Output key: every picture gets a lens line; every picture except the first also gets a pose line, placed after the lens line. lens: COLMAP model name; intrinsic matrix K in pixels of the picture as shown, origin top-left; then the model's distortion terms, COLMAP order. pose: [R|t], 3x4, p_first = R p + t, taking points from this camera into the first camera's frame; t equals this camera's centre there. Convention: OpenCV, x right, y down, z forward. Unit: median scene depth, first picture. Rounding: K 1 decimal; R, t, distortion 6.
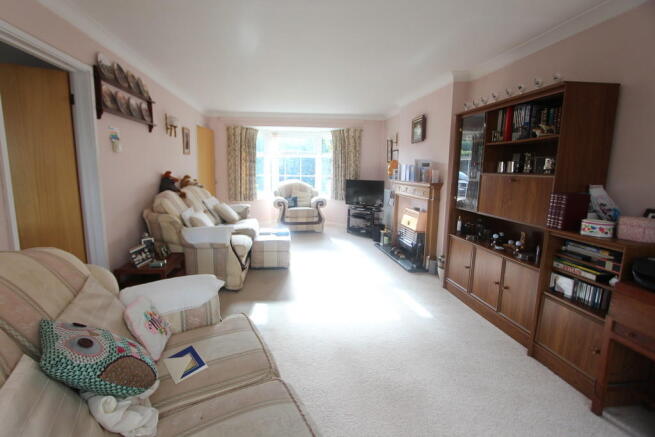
lens RADIAL K [[307.8, 0, 326.8], [0, 307.8, 218.3], [0, 0, 1]] dist [-0.014143, 0.000235]
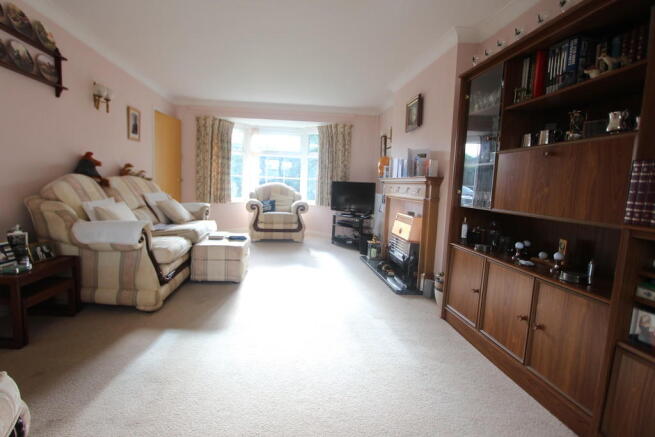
lens RADIAL K [[307.8, 0, 326.1], [0, 307.8, 215.6], [0, 0, 1]] dist [-0.014143, 0.000235]
pose [[0.999358, 0.031200, -0.017604, 0.116029], [-0.032203, 0.997684, -0.059920, 0.038805], [0.015694, 0.060448, 0.998048, 0.268401]]
